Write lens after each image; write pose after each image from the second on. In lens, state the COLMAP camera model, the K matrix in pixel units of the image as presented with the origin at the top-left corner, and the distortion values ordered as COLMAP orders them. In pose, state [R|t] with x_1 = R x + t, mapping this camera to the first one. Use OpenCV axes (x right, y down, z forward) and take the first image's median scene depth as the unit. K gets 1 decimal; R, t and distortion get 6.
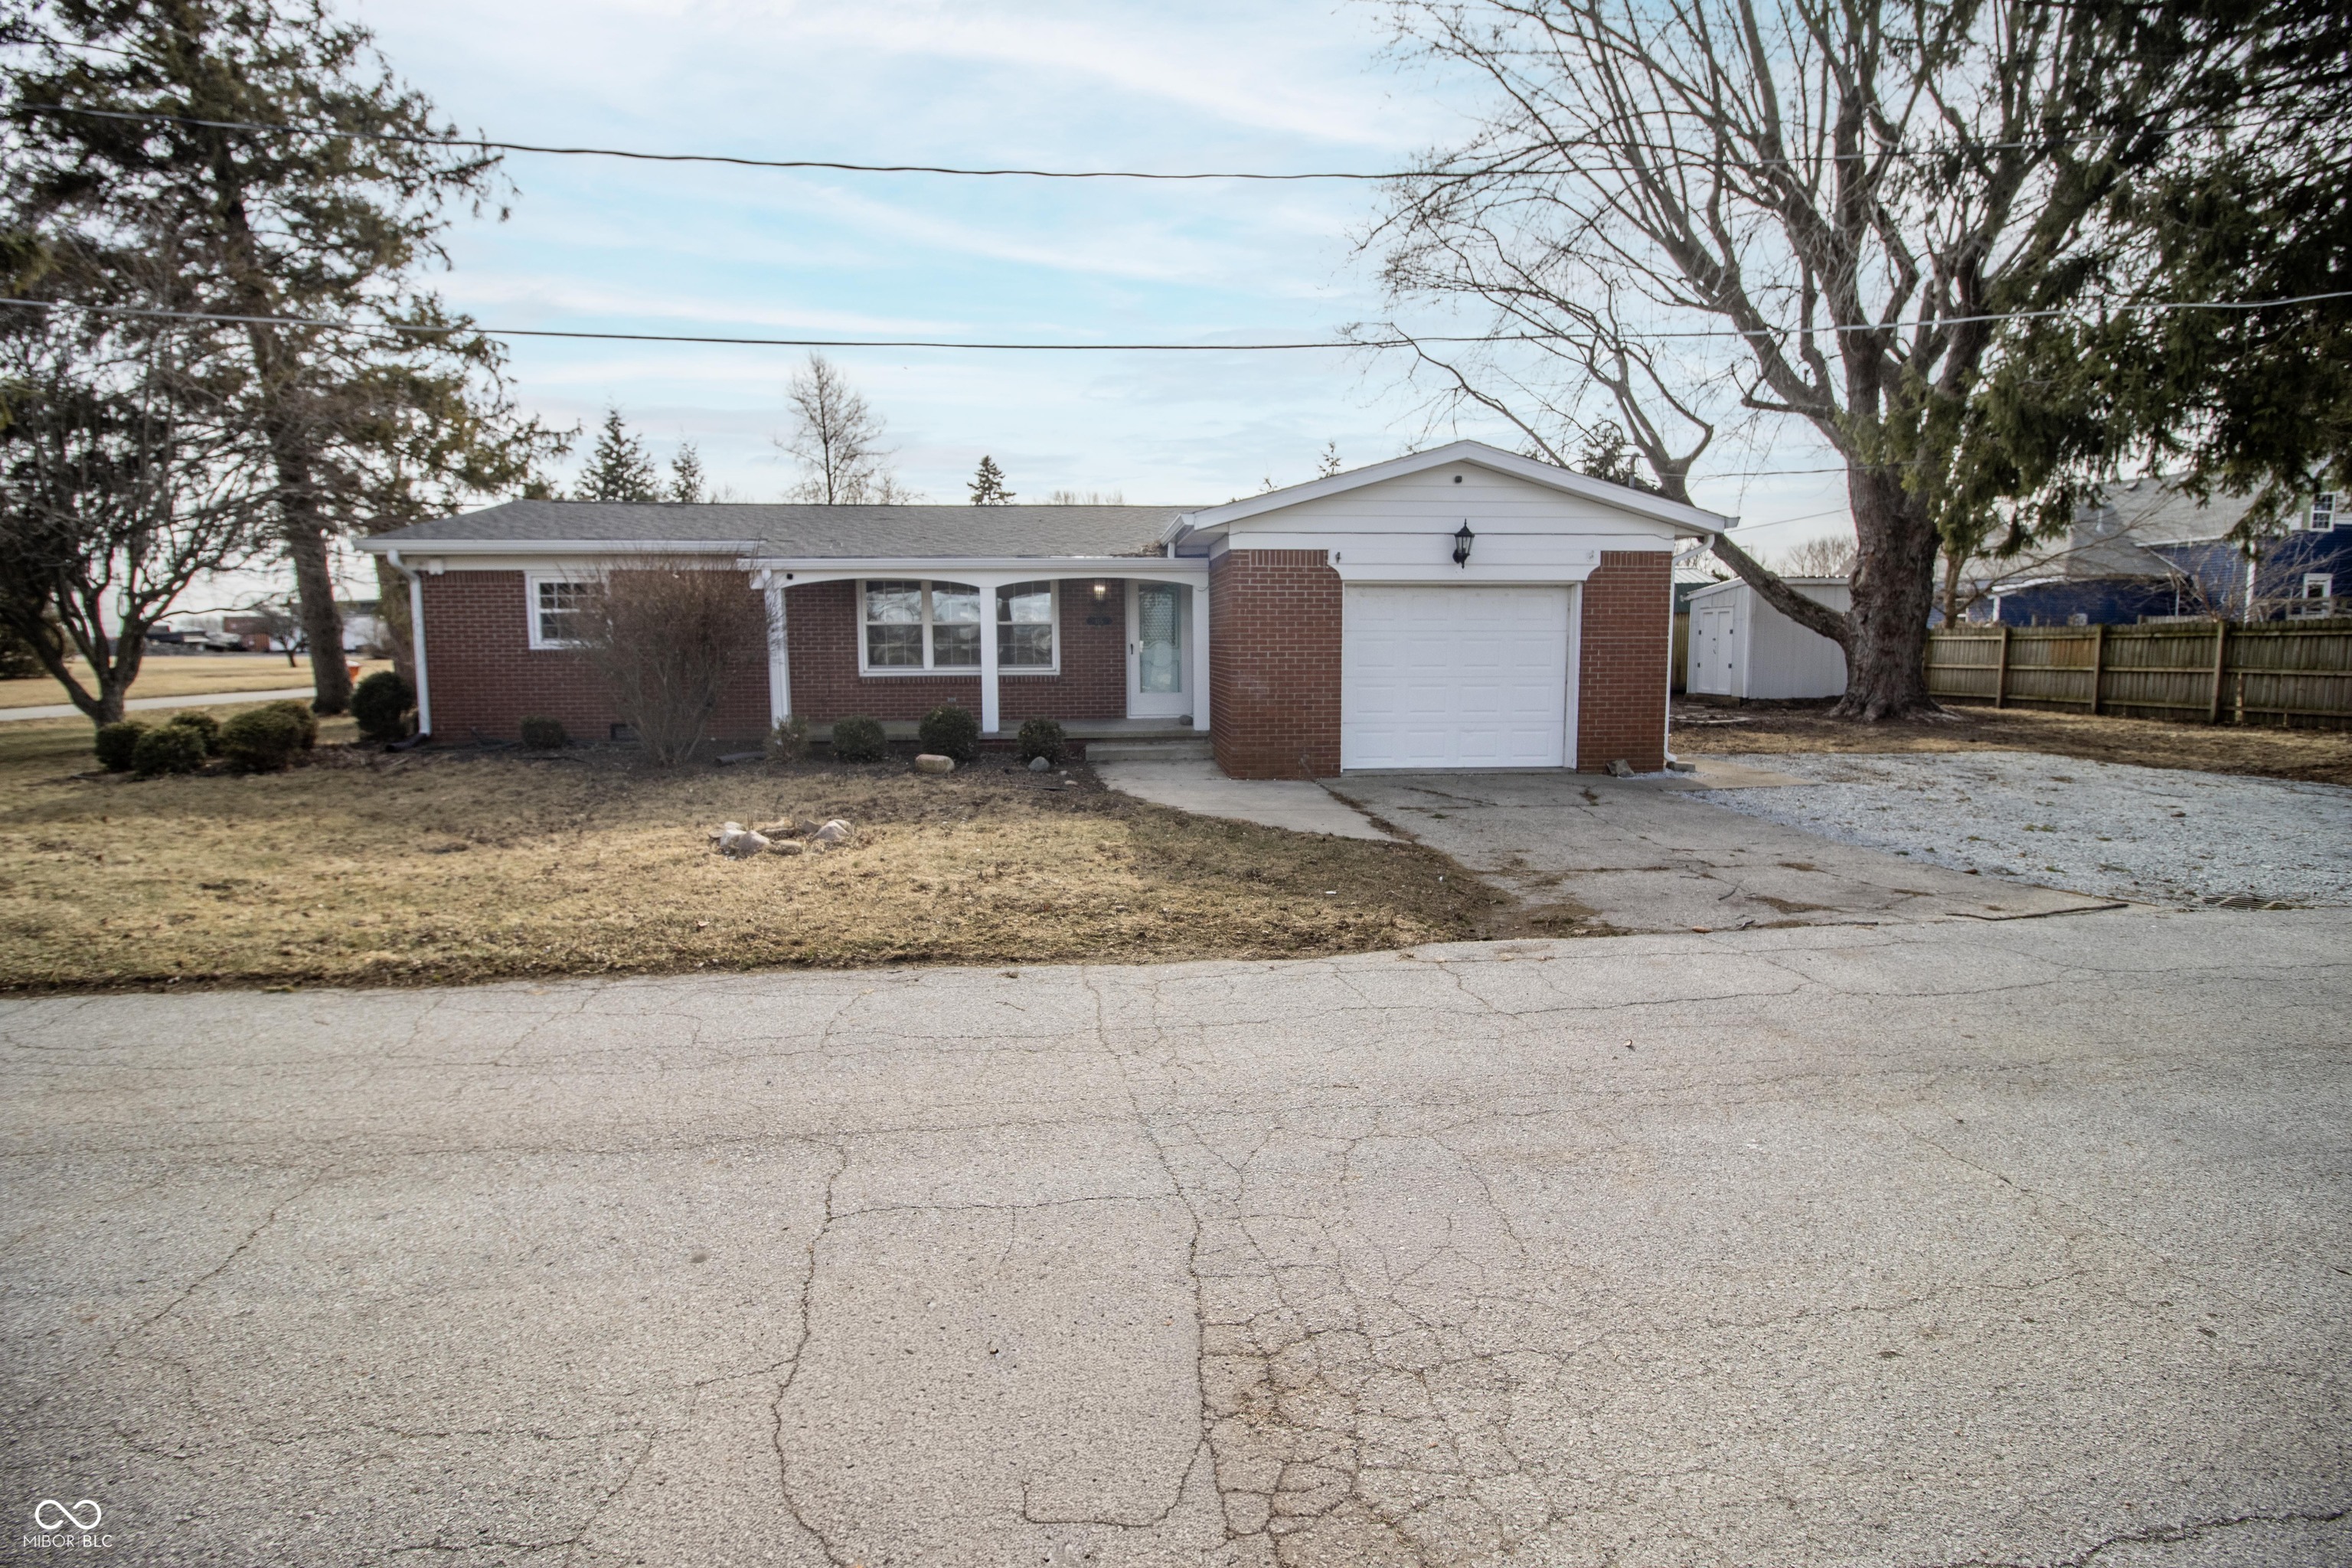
lens RADIAL K [[1096.5, 0, 1193.3], [0, 1096.5, 741.6], [0, 0, 1]] dist [-0.013256, -0.007118]
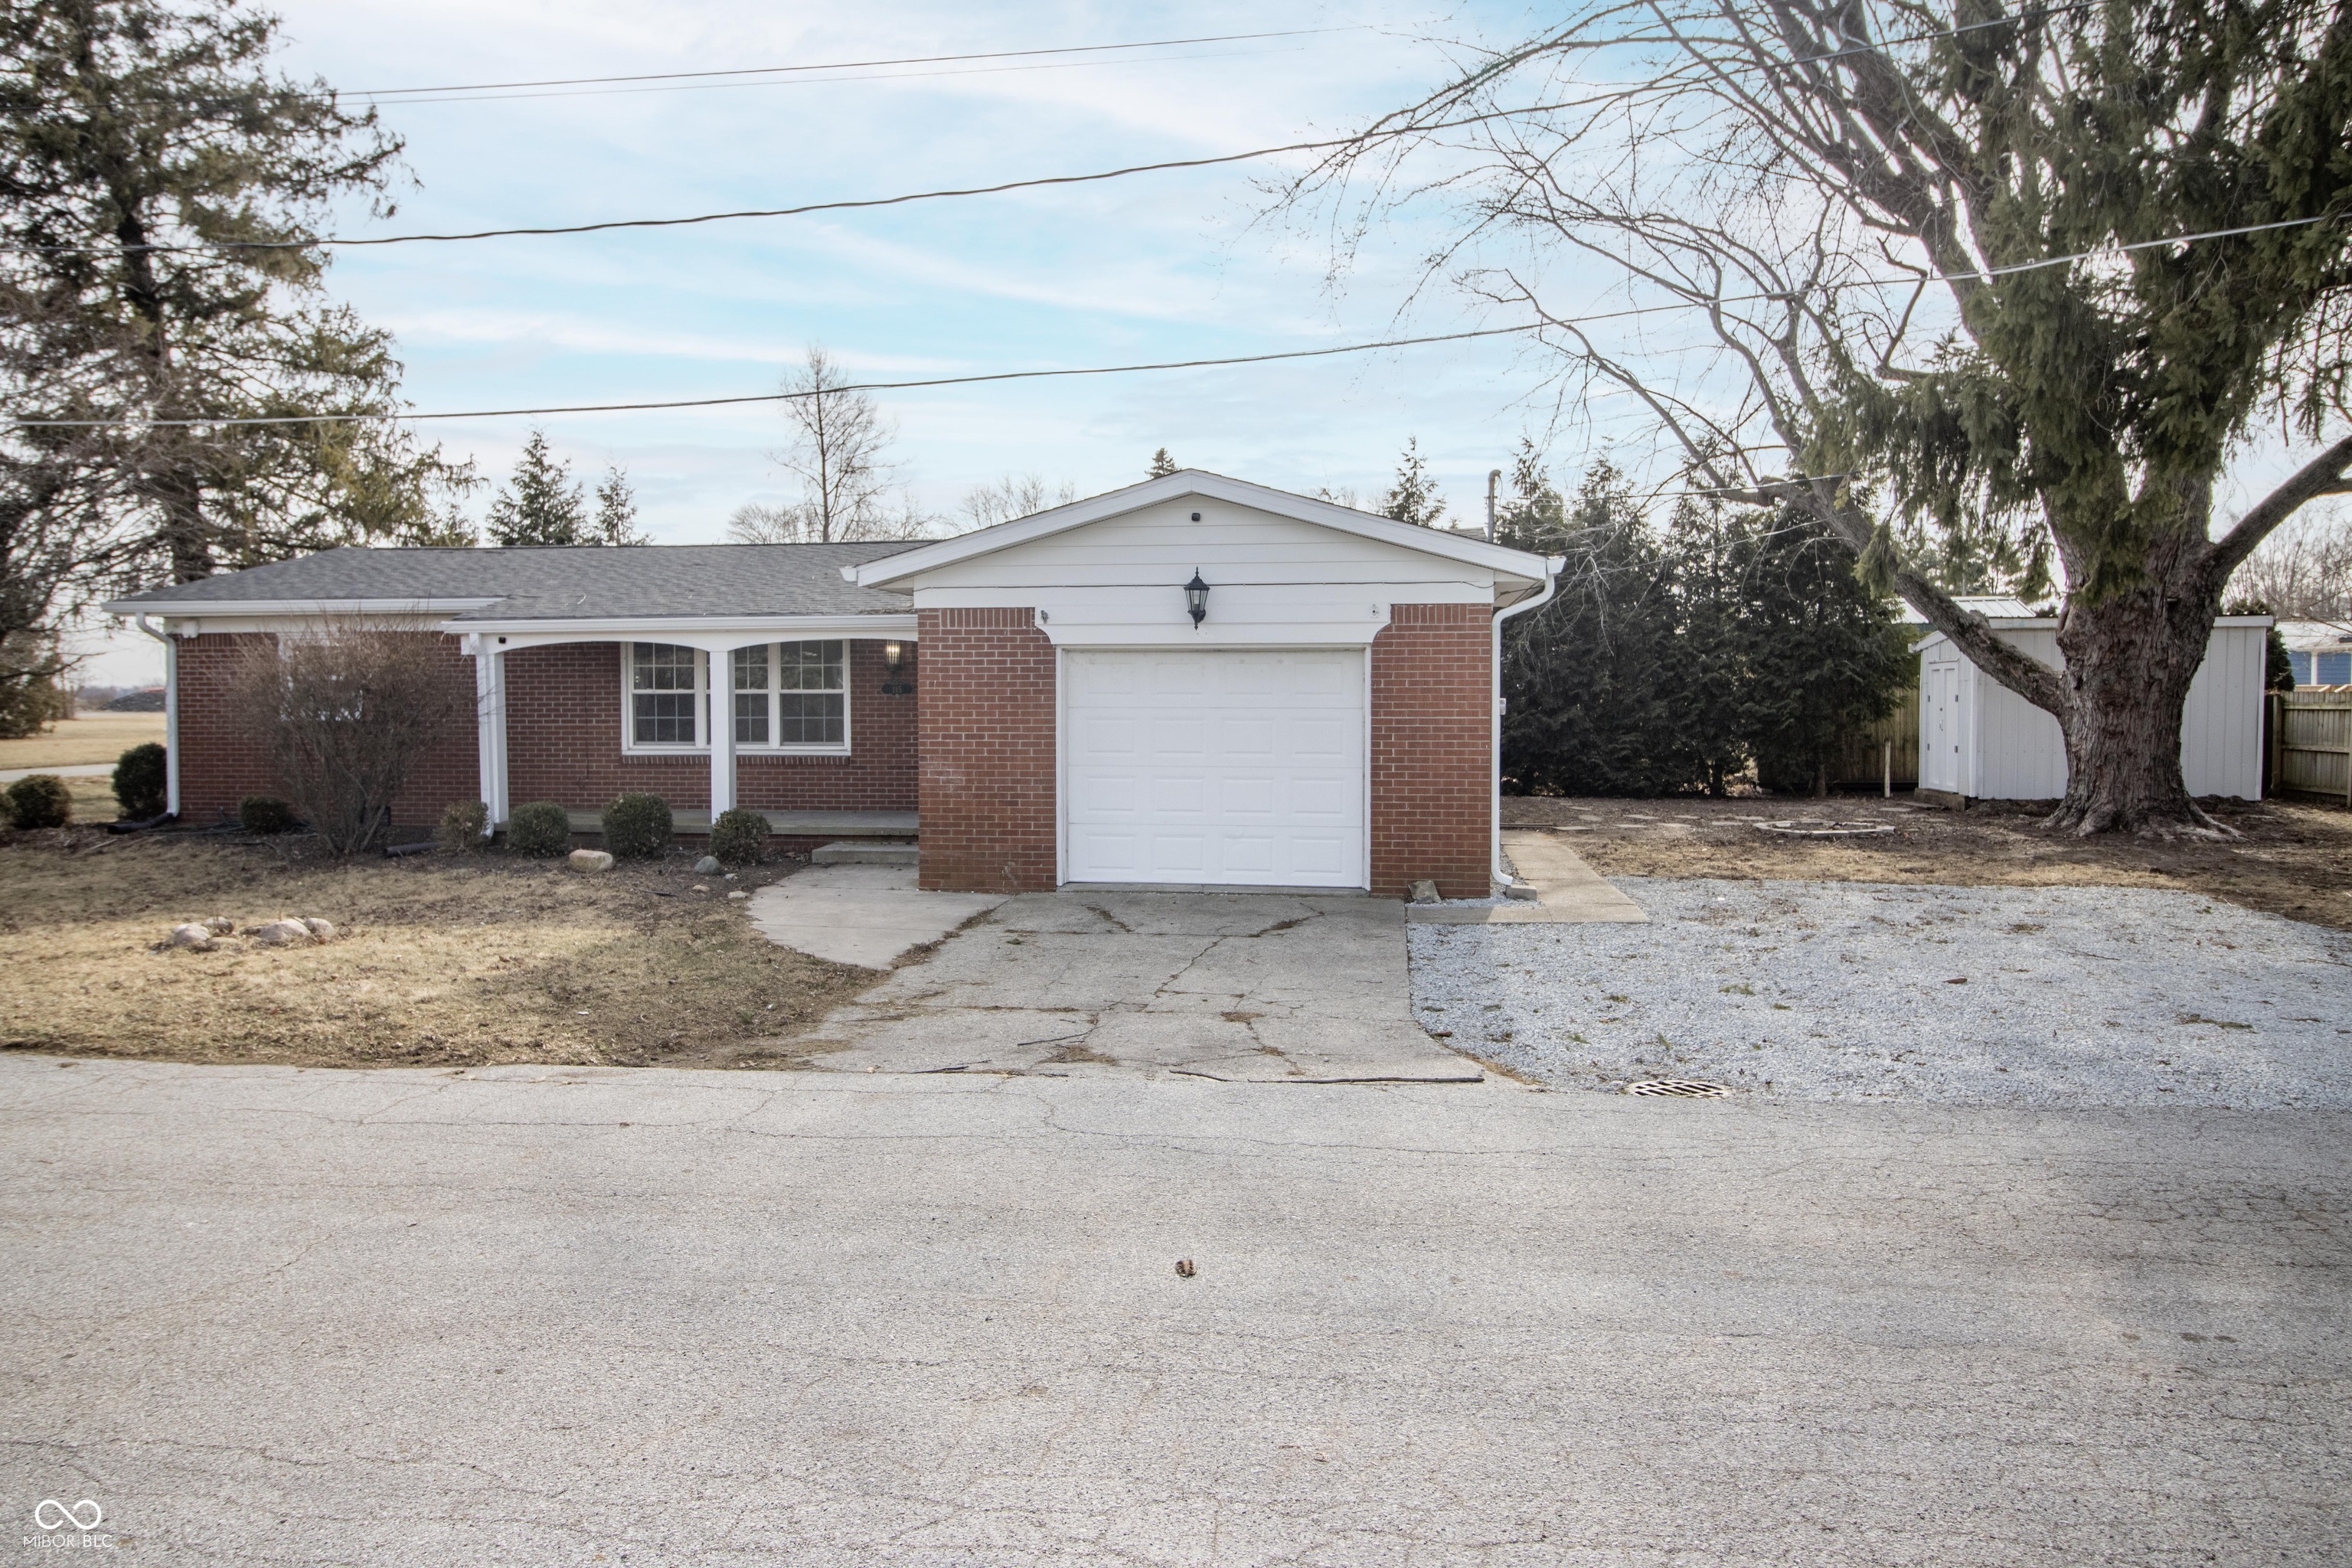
lens RADIAL K [[1564.3, 0, 1177.5], [0, 1564.3, 762.6], [0, 0, 1]] dist [0.003311, -0.012651]
pose [[0.971907, 0.012349, -0.235042, 0.310160], [-0.023838, 0.998652, -0.046105, -0.006882], [0.234155, 0.050413, 0.970891, -0.052364]]
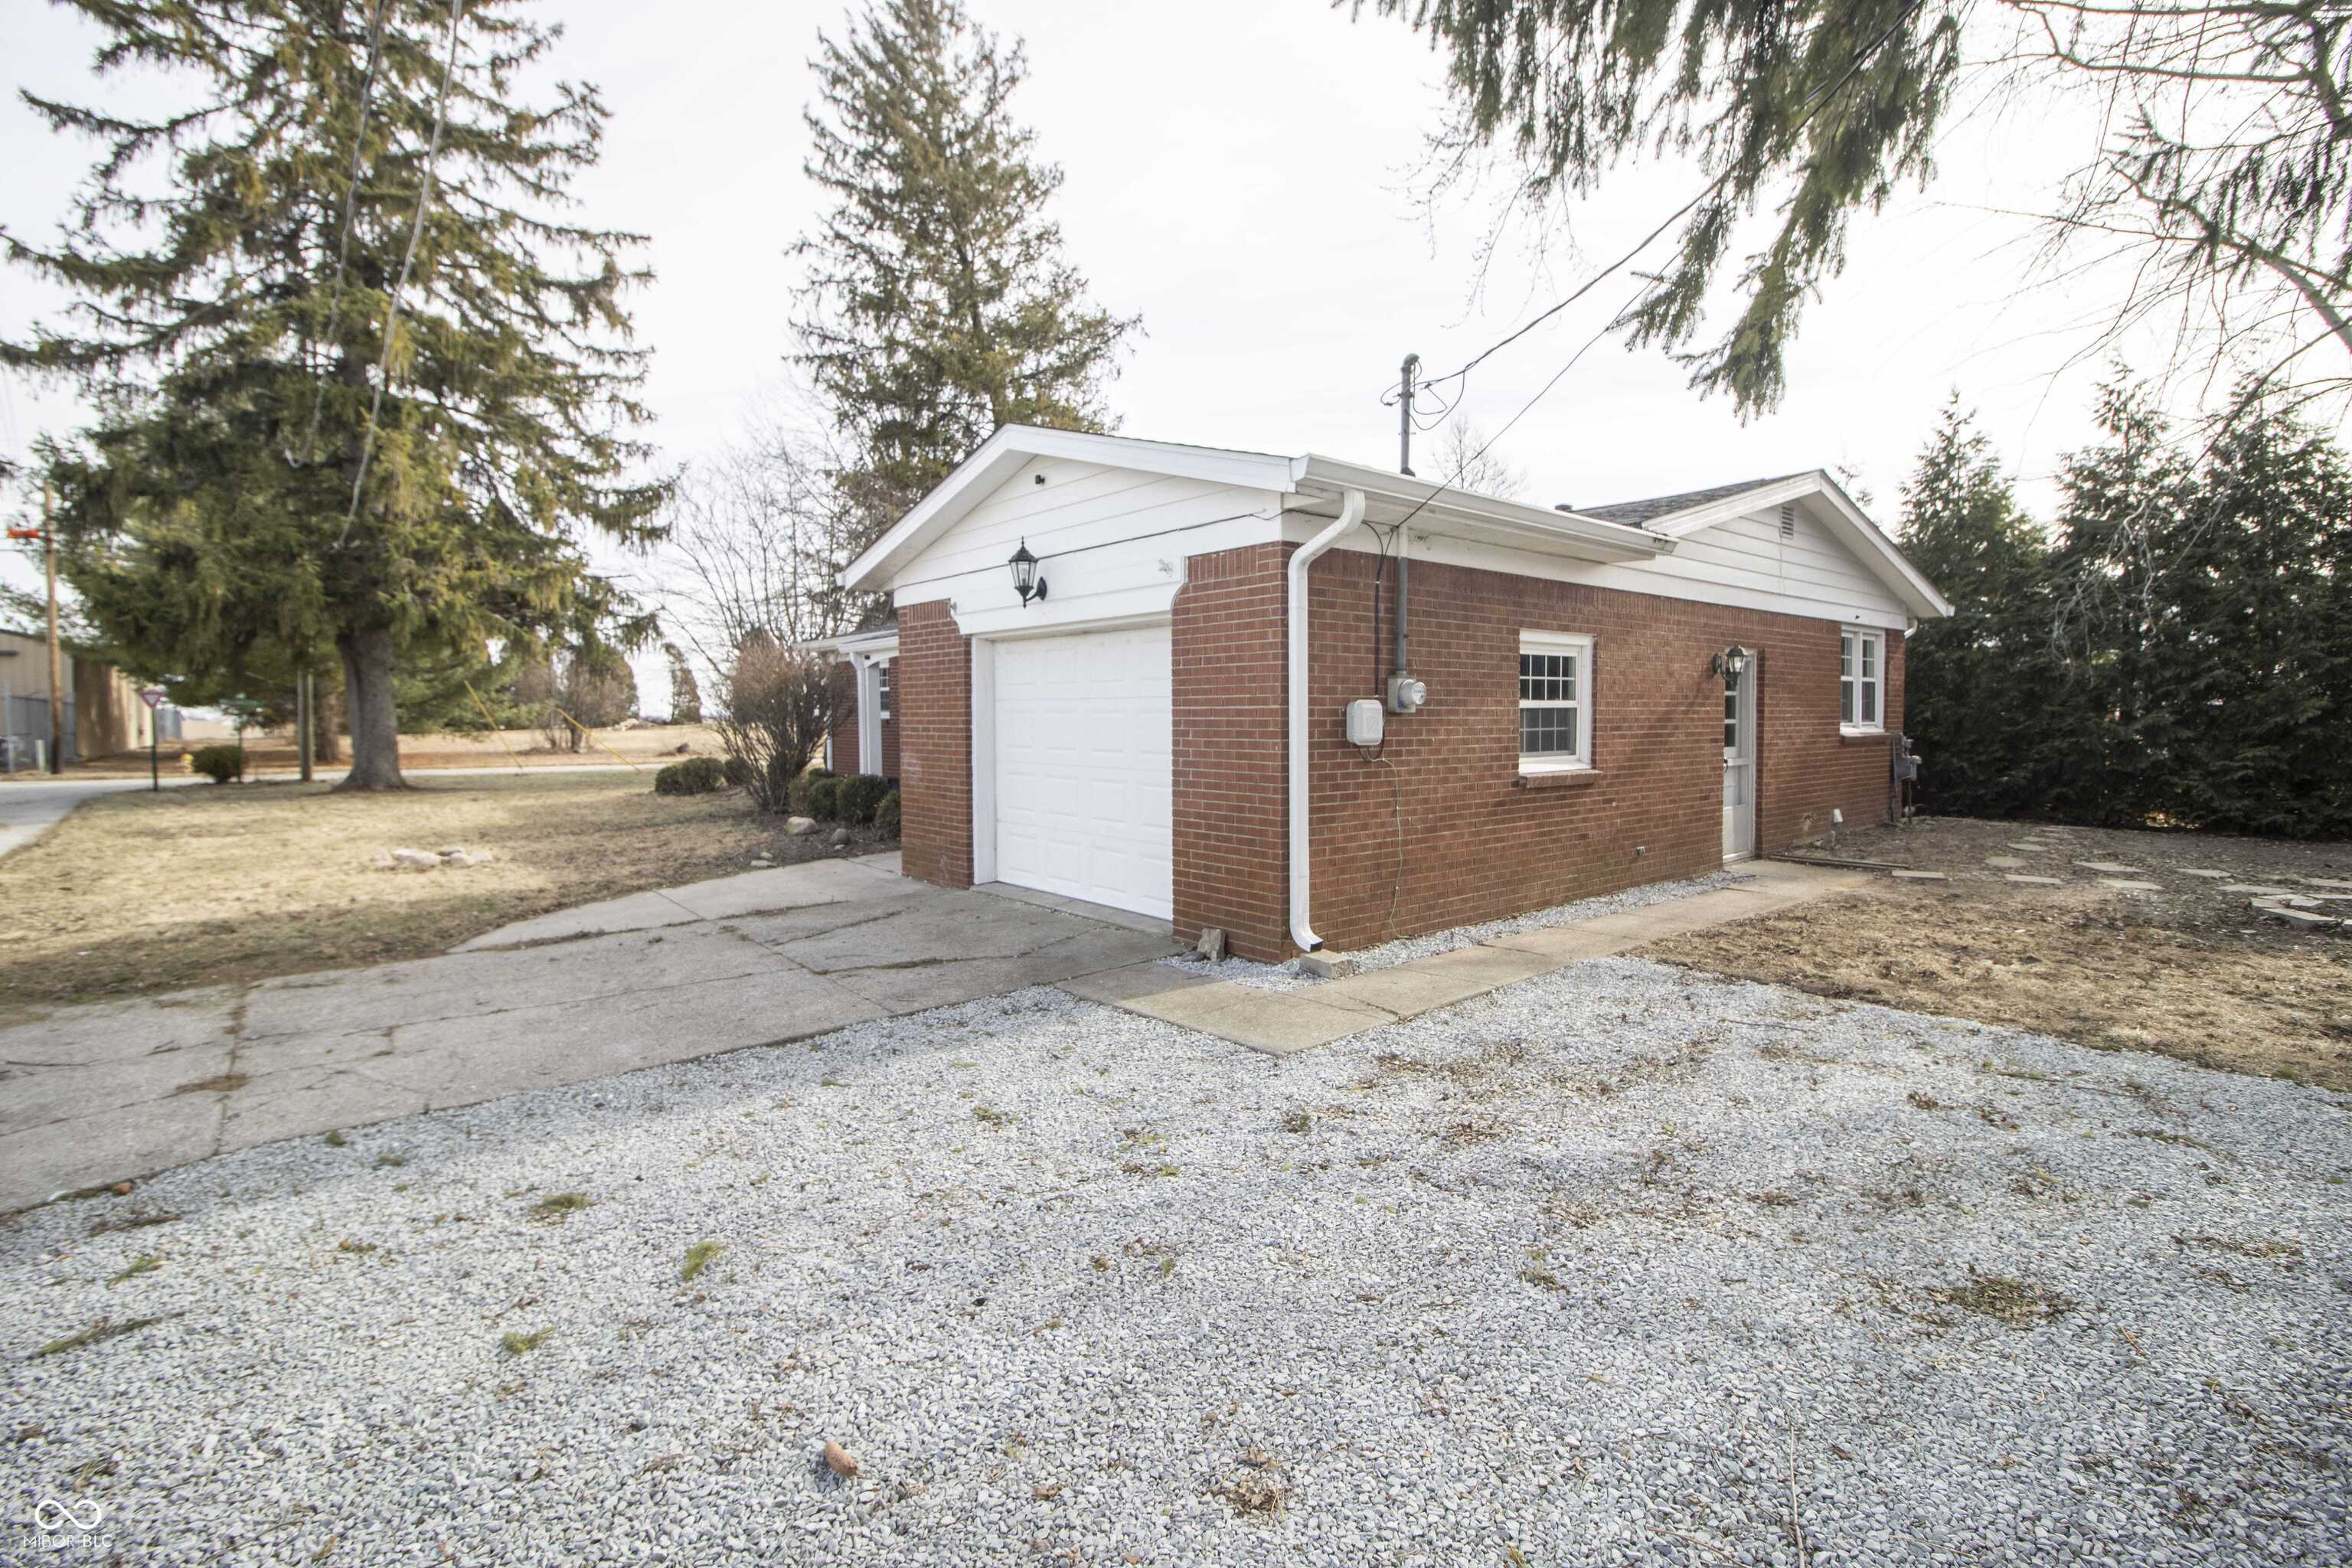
lens RADIAL K [[1096.5, 0, 1160.4], [0, 1096.5, 756.7], [0, 0, 1]] dist [-0.013256, -0.007118]
pose [[0.564691, 0.033556, -0.824620, 0.537309], [-0.074129, 0.997197, -0.010184, -0.040449], [0.821966, 0.066879, 0.565596, 0.429796]]
